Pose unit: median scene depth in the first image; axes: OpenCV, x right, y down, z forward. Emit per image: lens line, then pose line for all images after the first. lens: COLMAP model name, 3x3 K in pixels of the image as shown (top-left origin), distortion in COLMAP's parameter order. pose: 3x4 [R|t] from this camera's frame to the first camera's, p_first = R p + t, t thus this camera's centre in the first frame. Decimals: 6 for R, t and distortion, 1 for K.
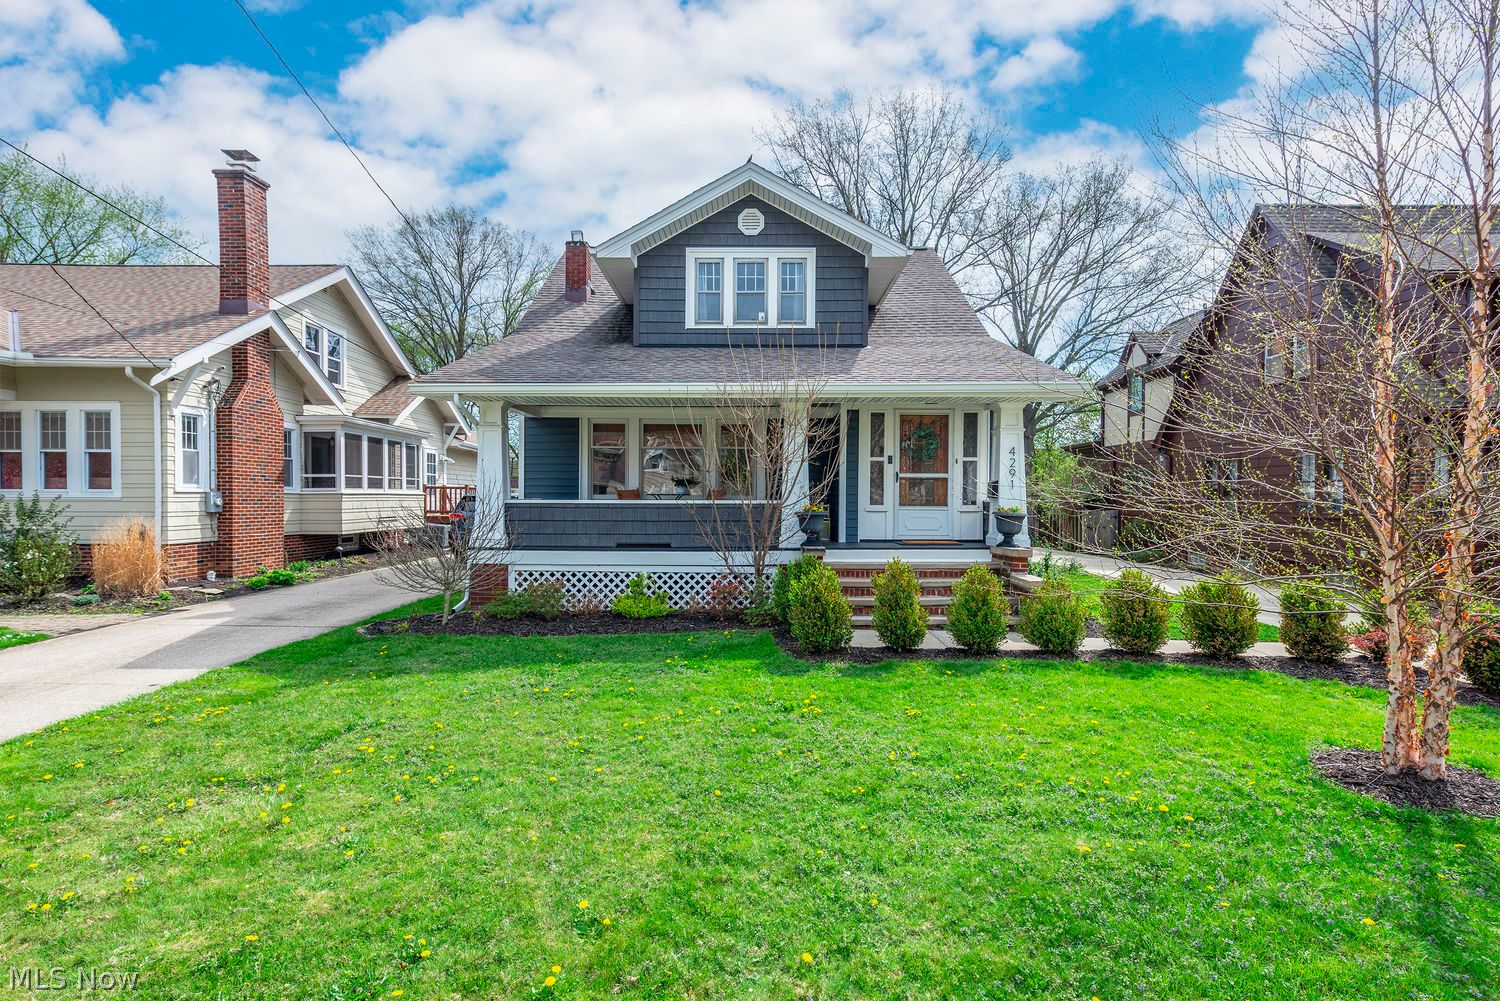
lens RADIAL K [[775.4, 0, 751.9], [0, 775.4, 487.1], [0, 0, 1]] dist [0.000926, -0.000016]
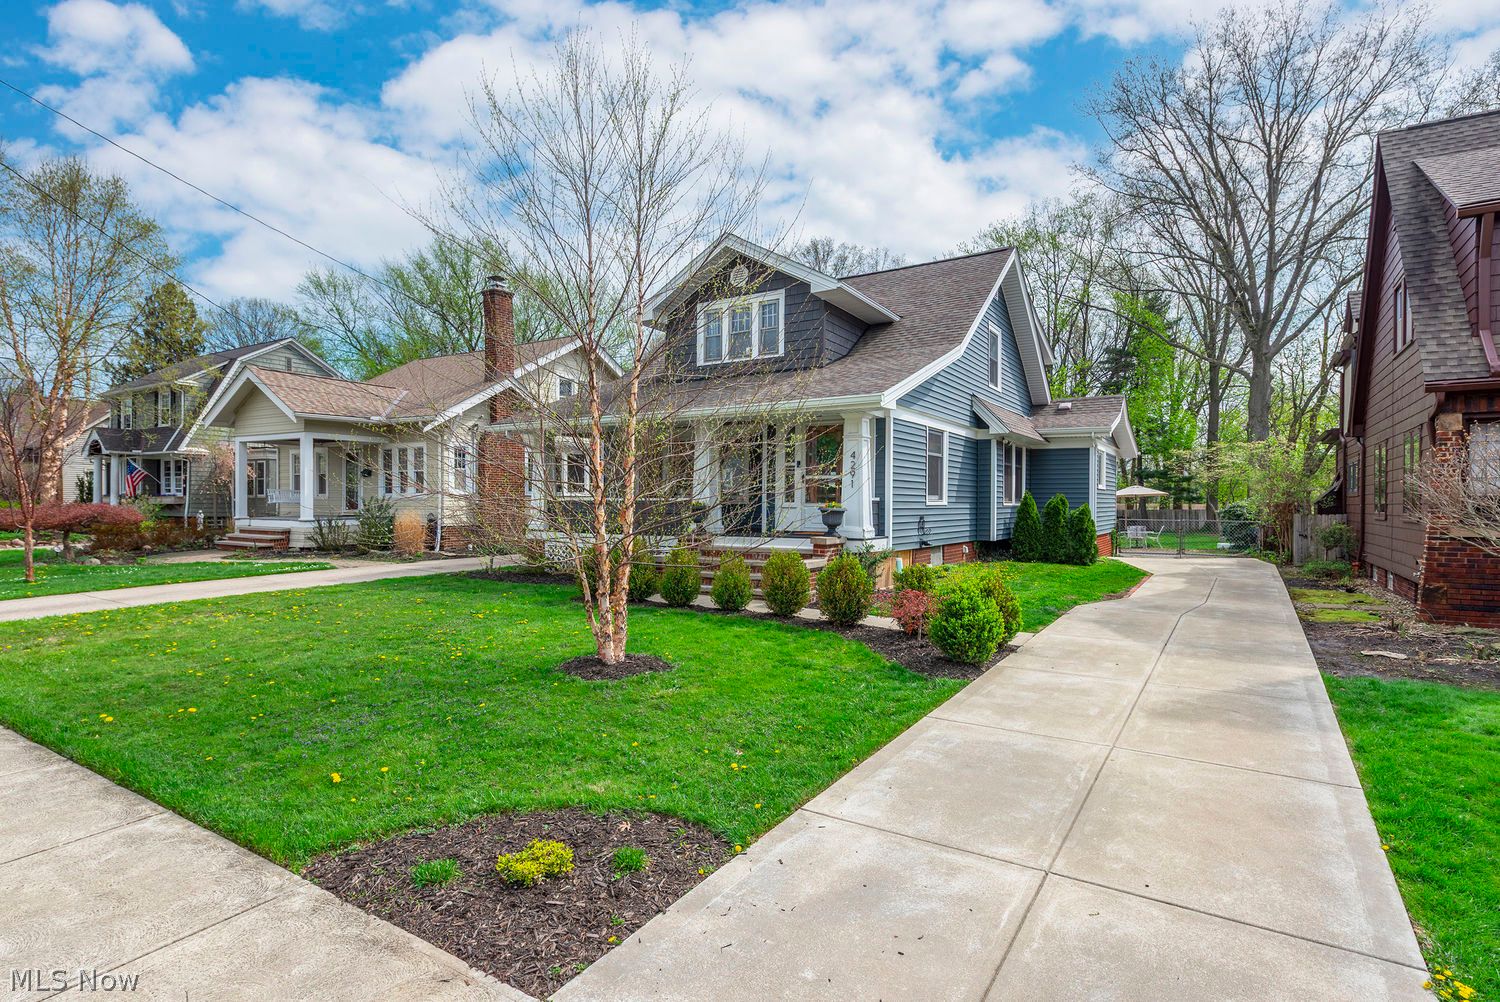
lens RADIAL K [[779.8, 0, 749.0], [0, 779.8, 506.4], [0, 0, 1]] dist [-0.003463, -0.000607]
pose [[0.843424, 0.002085, -0.537245, 0.693001], [0.008673, 0.999809, 0.017495, 0.008024], [0.537179, -0.019415, 0.843245, -0.059296]]
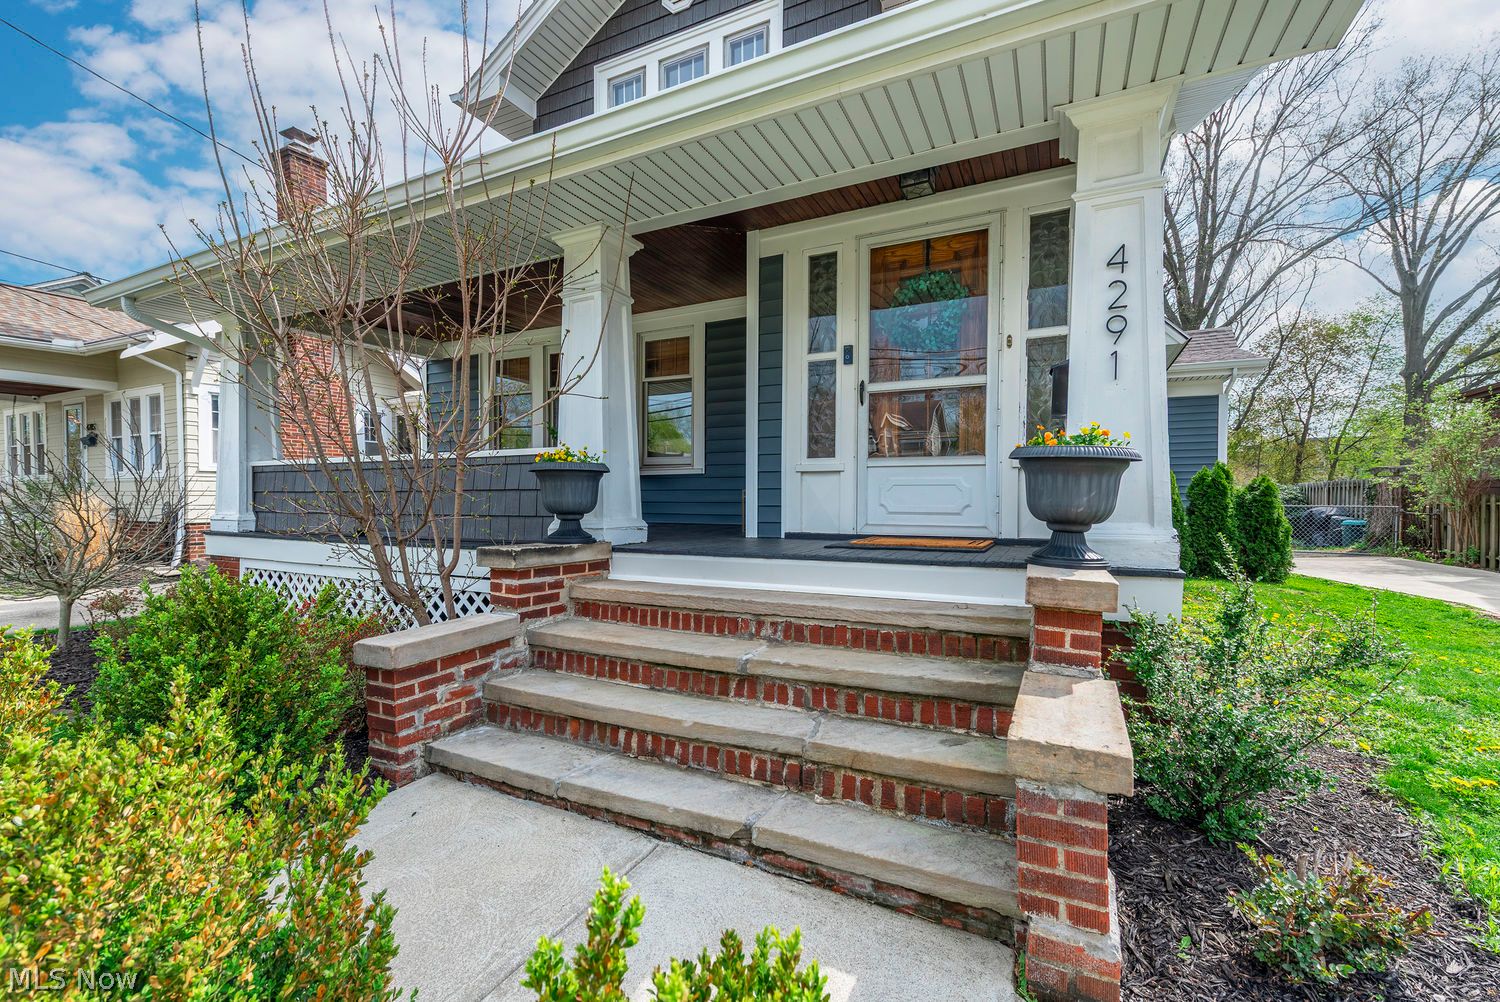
lens RADIAL K [[640.9, 0, 753.5], [0, 640.9, 498.9], [0, 0, 1]] dist [0.010796, -0.000817]
pose [[0.892879, -0.003893, -0.450280, 0.267925], [0.013253, 0.999757, 0.017636, 0.036854], [0.450102, -0.021714, 0.892713, 0.583272]]
